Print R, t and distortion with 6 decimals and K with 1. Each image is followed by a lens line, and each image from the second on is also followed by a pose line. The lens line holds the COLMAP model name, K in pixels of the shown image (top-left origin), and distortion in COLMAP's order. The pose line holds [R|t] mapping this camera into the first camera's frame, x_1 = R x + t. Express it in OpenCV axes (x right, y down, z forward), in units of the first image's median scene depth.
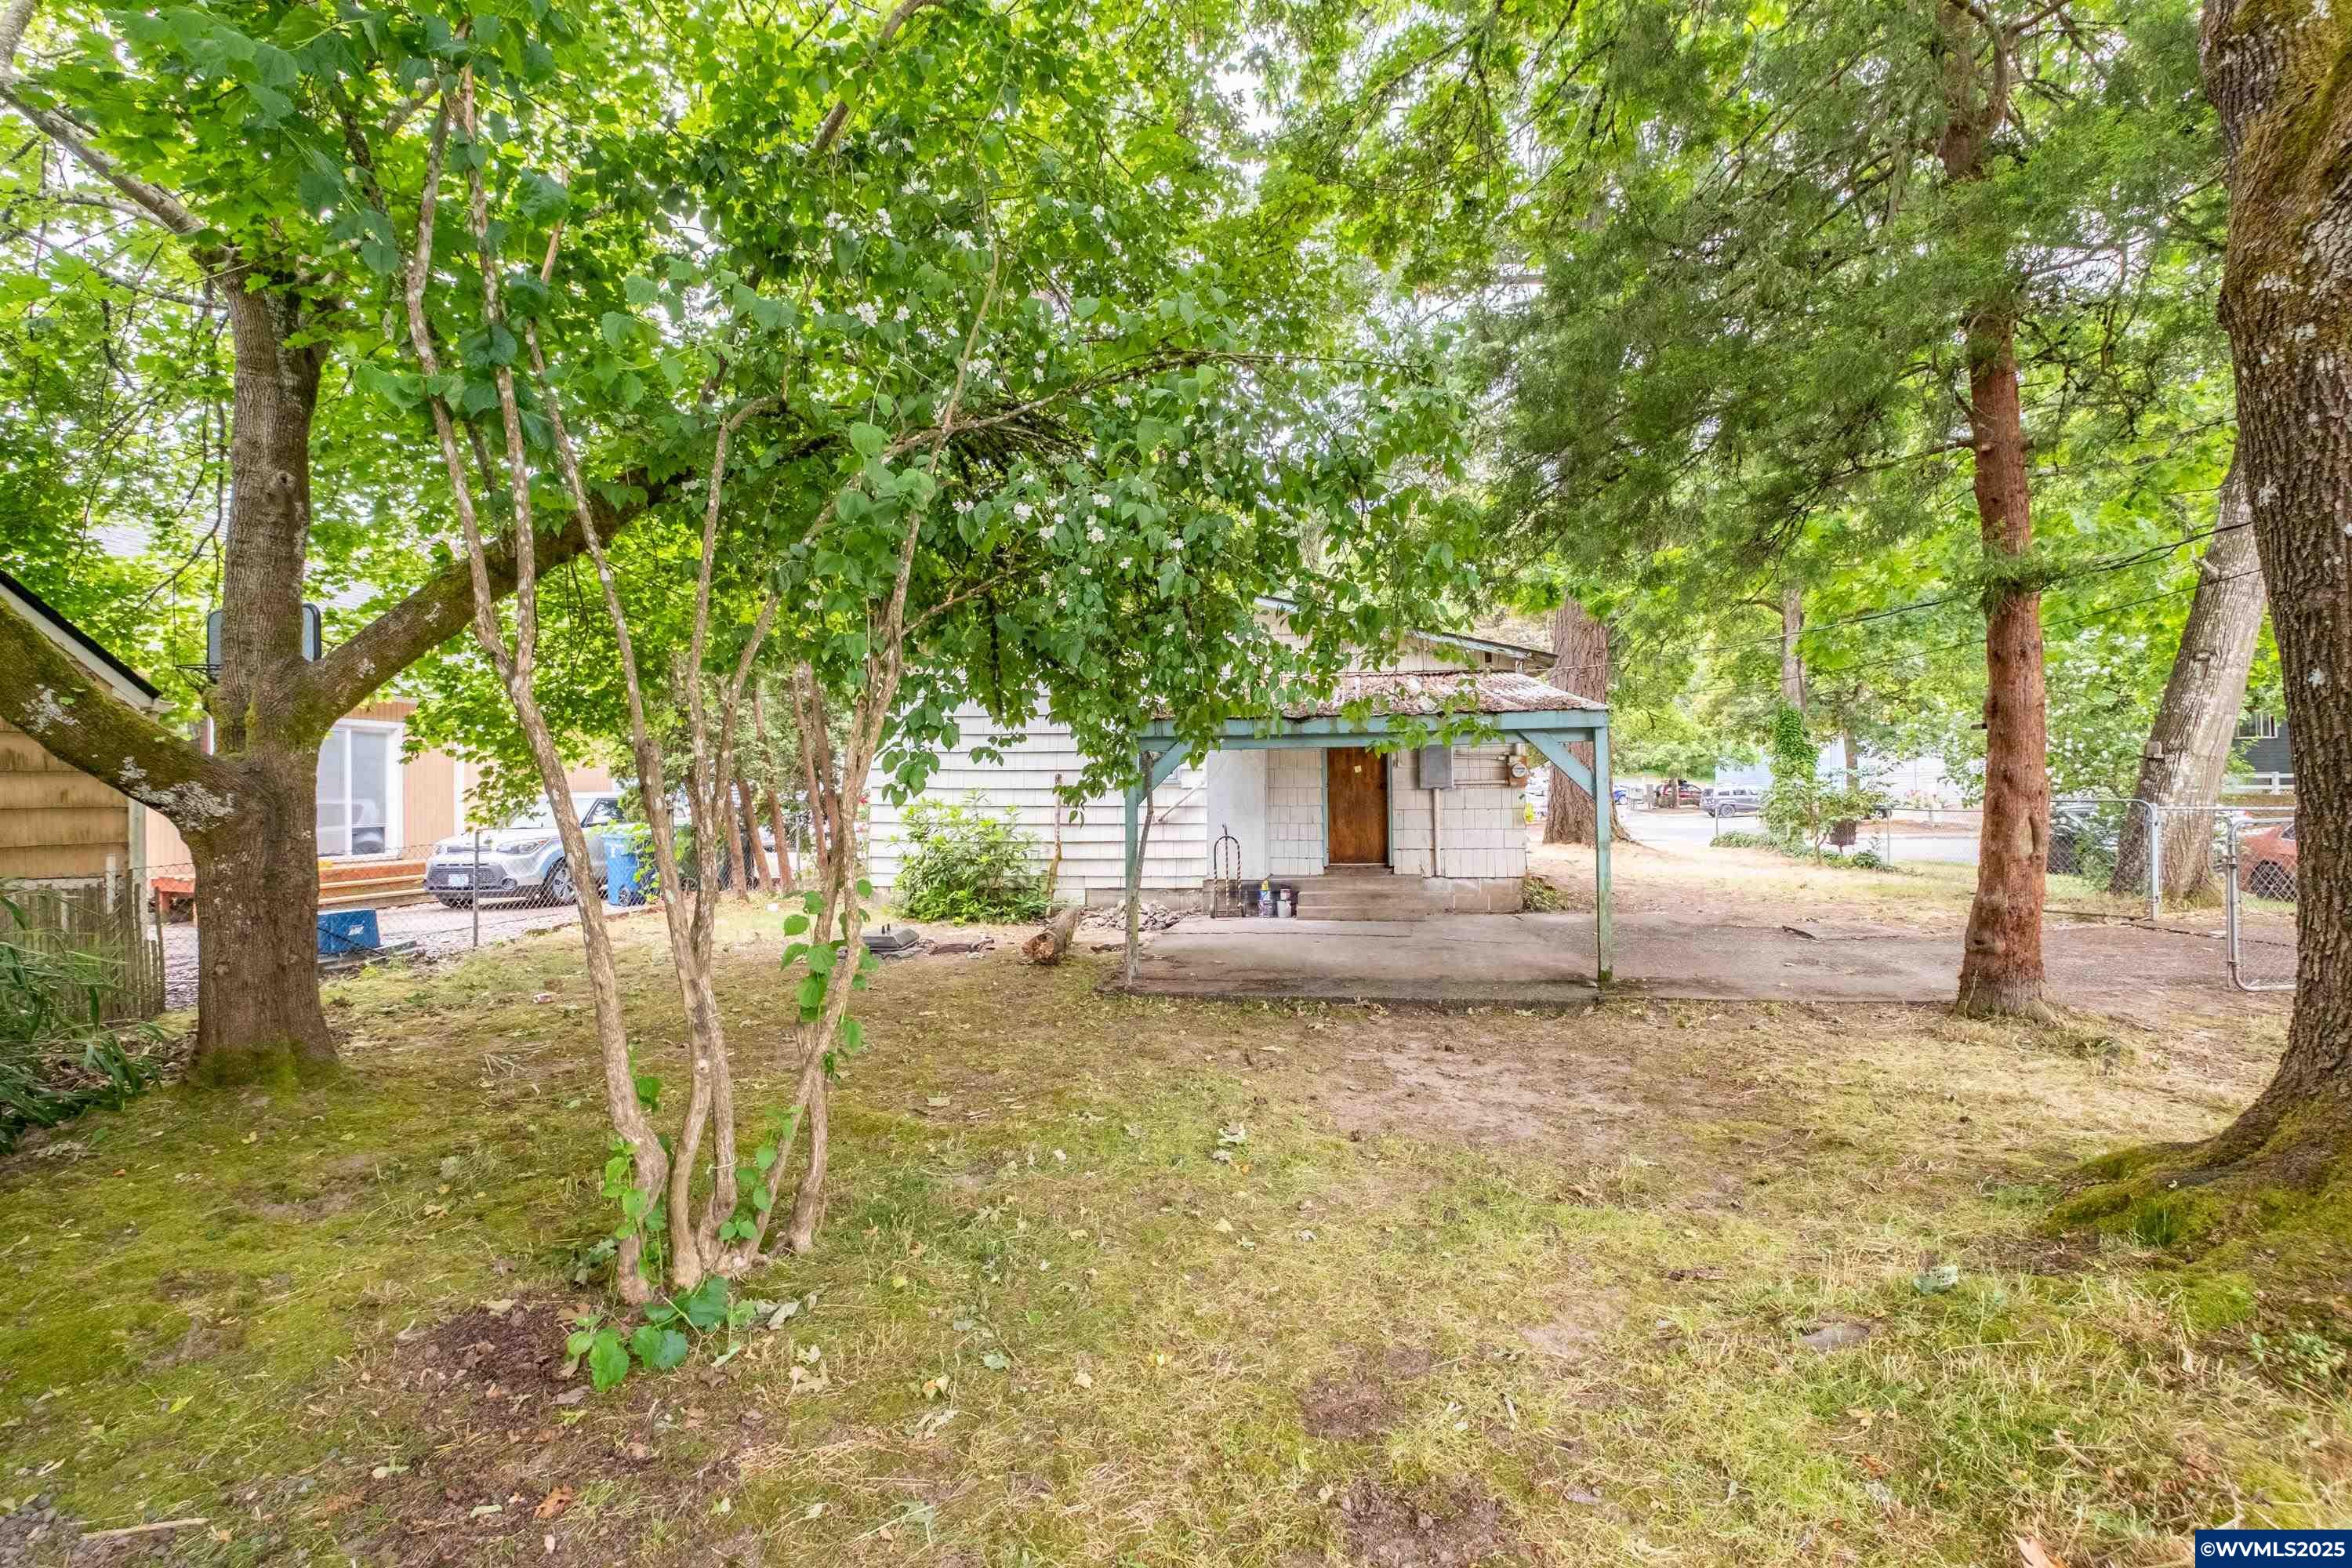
lens RADIAL K [[1033.3, 0, 1175.5], [0, 1033.3, 818.3], [0, 0, 1]] dist [-0.002948, -0.000356]
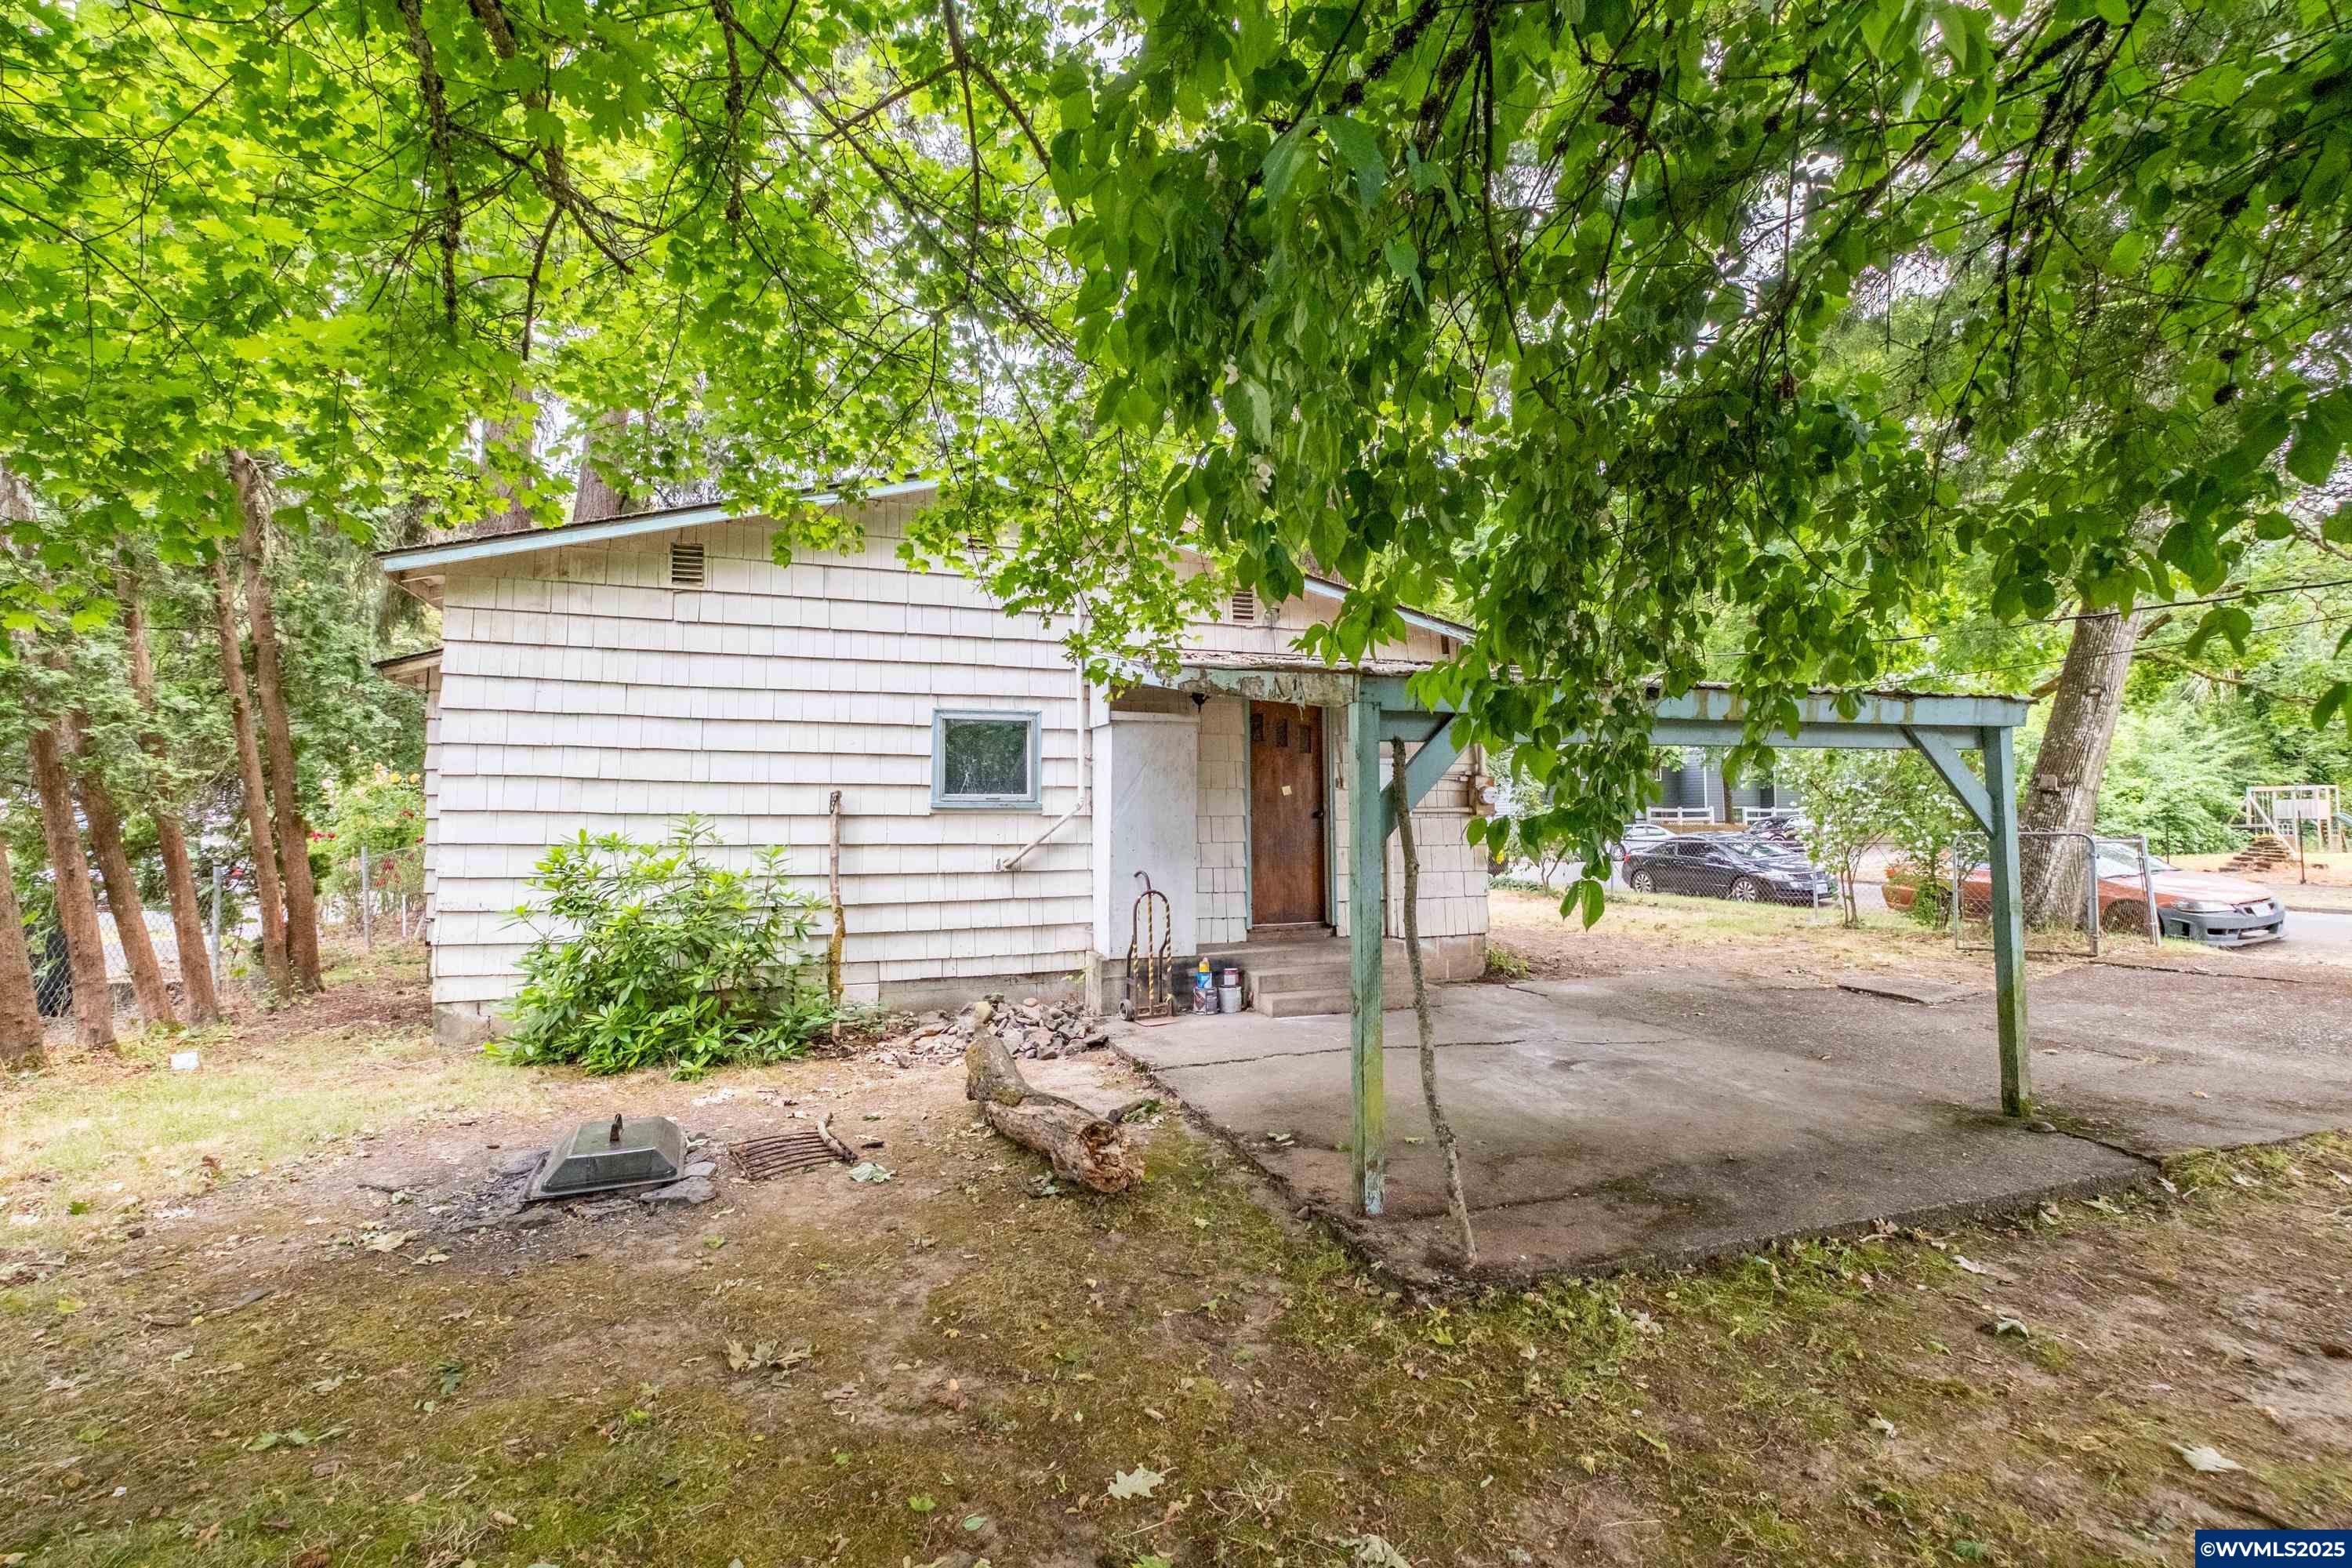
lens RADIAL K [[1033.3, 0, 1175.5], [0, 1033.3, 818.3], [0, 0, 1]] dist [-0.002948, -0.000356]
pose [[0.895598, 0.004322, 0.444843, -0.252481], [0.006558, 0.999716, -0.022917, -0.014747], [-0.444816, 0.023442, 0.895315, 0.478555]]
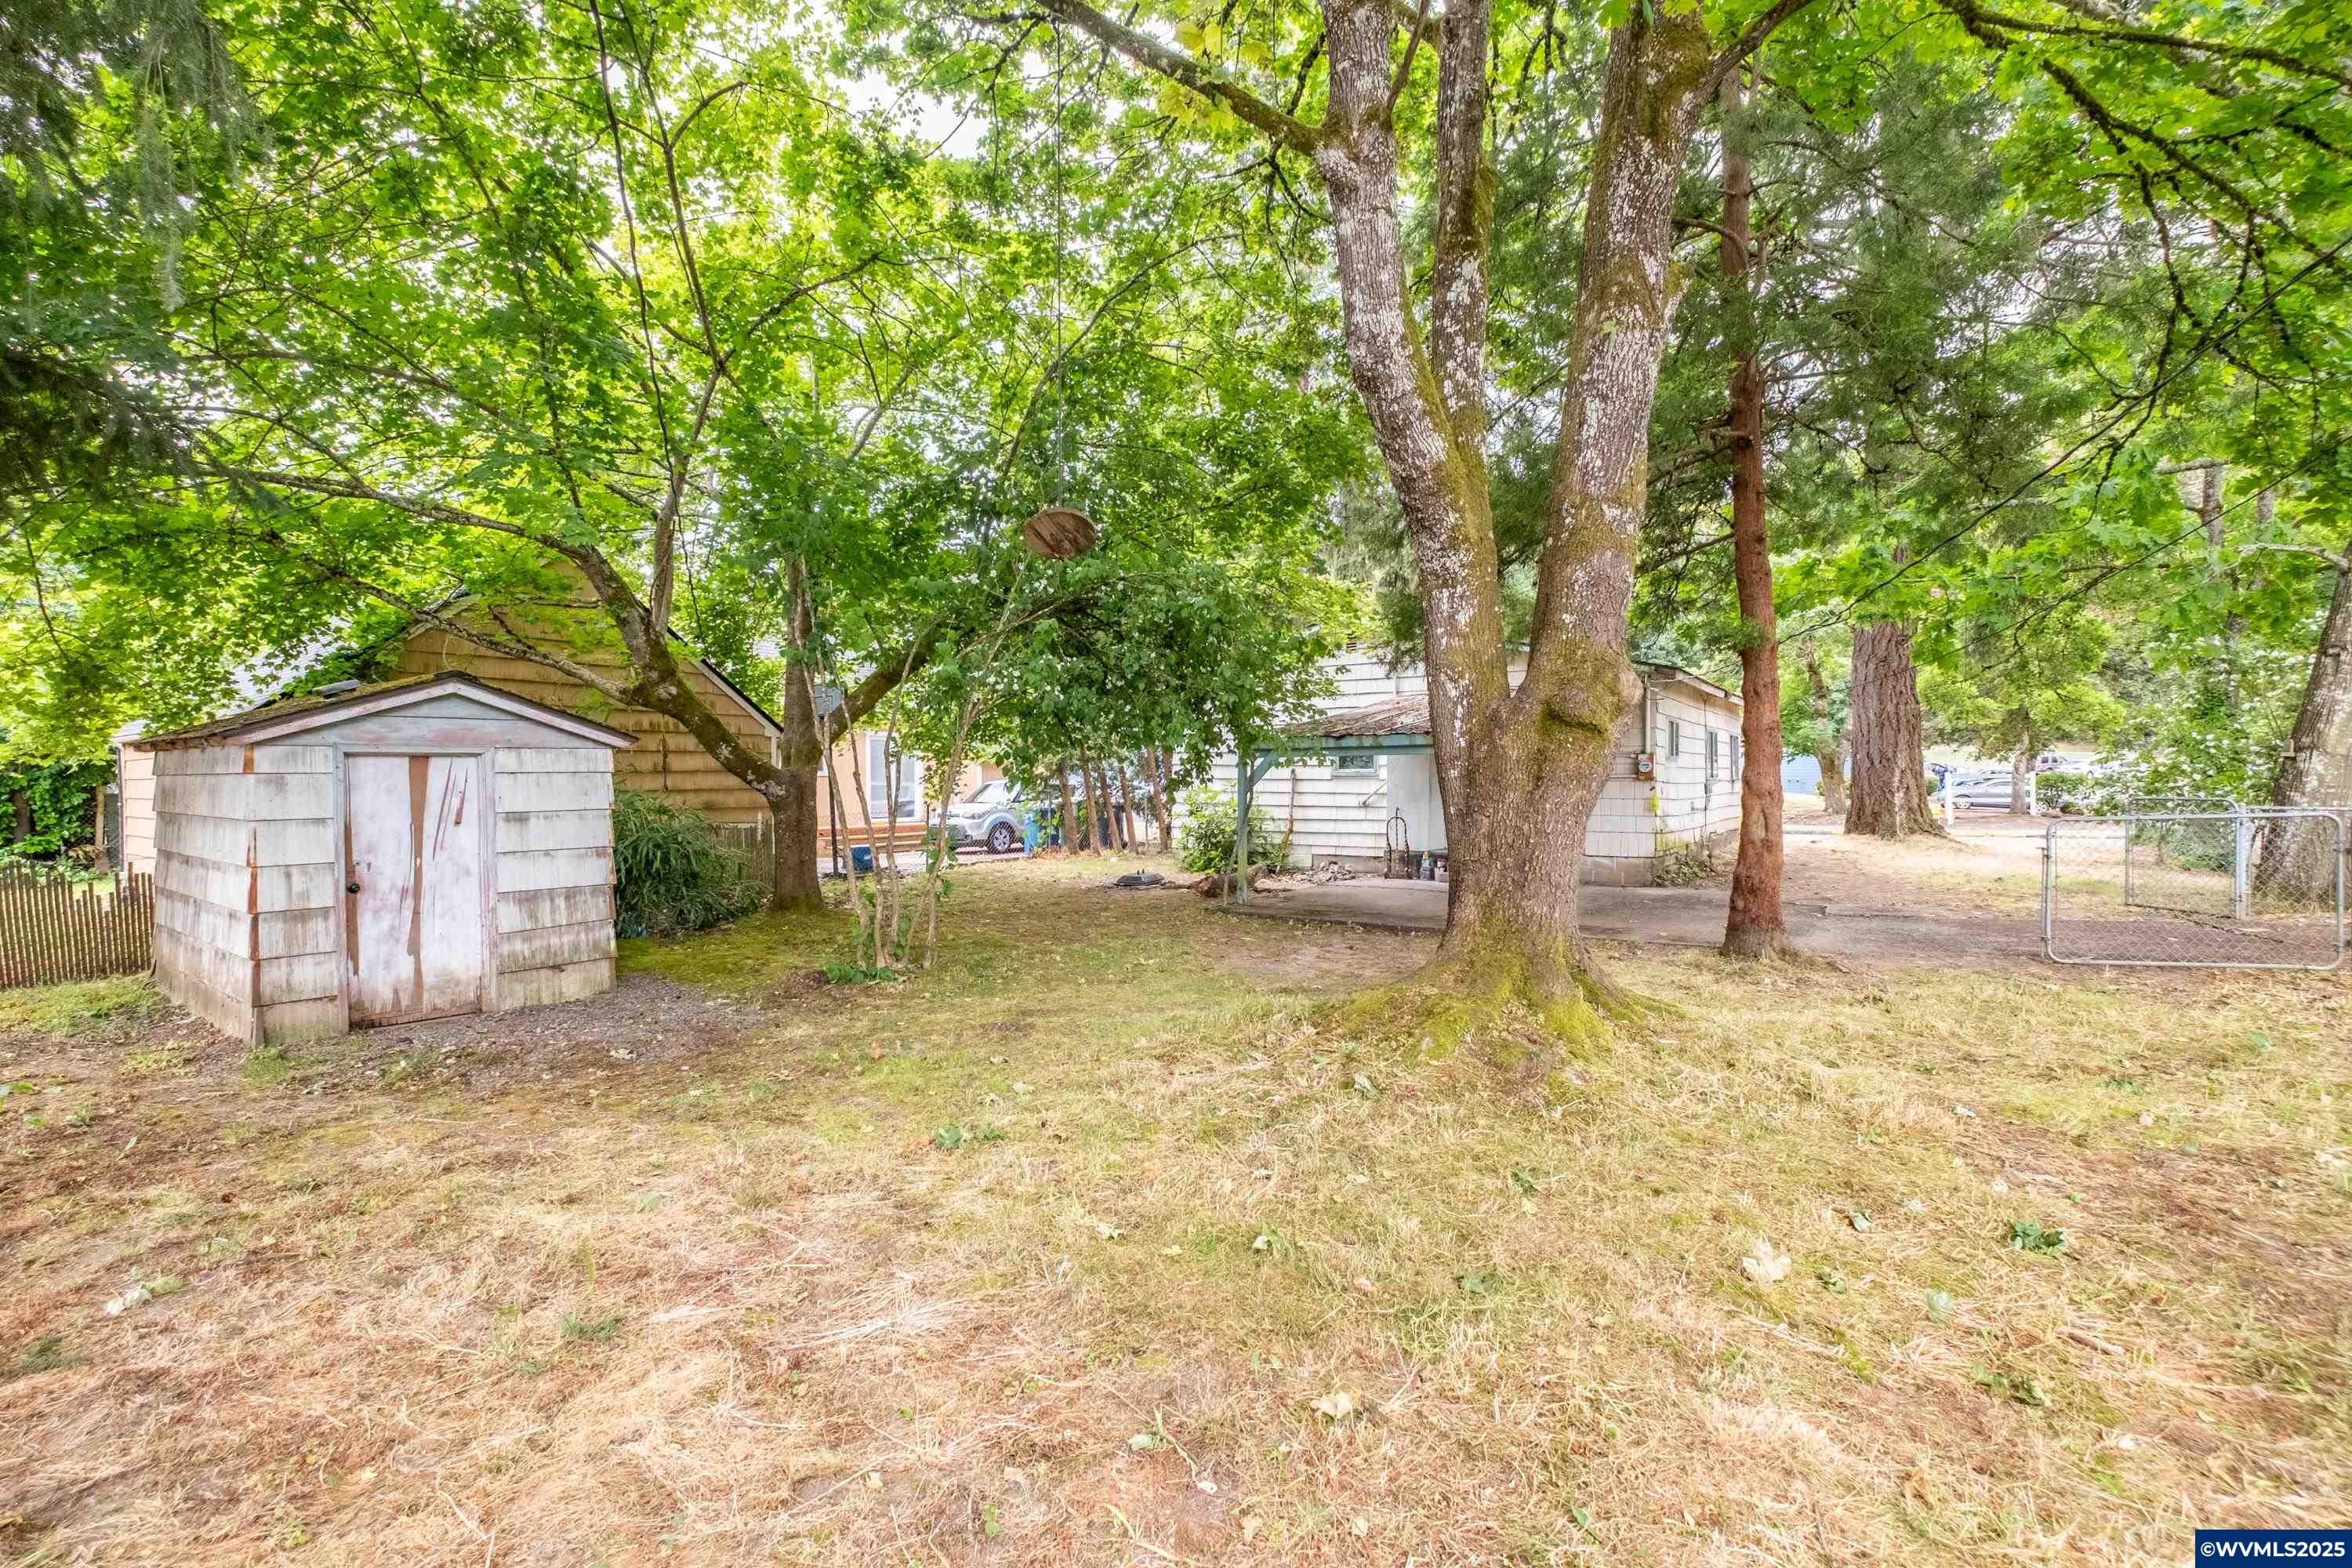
lens RADIAL K [[1046.7, 0, 1176.7], [0, 1046.7, 821.4], [0, 0, 1]] dist [0.002809, -0.006683]
pose [[0.895444, 0.023856, -0.444534, 0.444770], [-0.014132, 0.999583, 0.025177, -0.006752], [0.444949, -0.016263, 0.895408, -0.346598]]
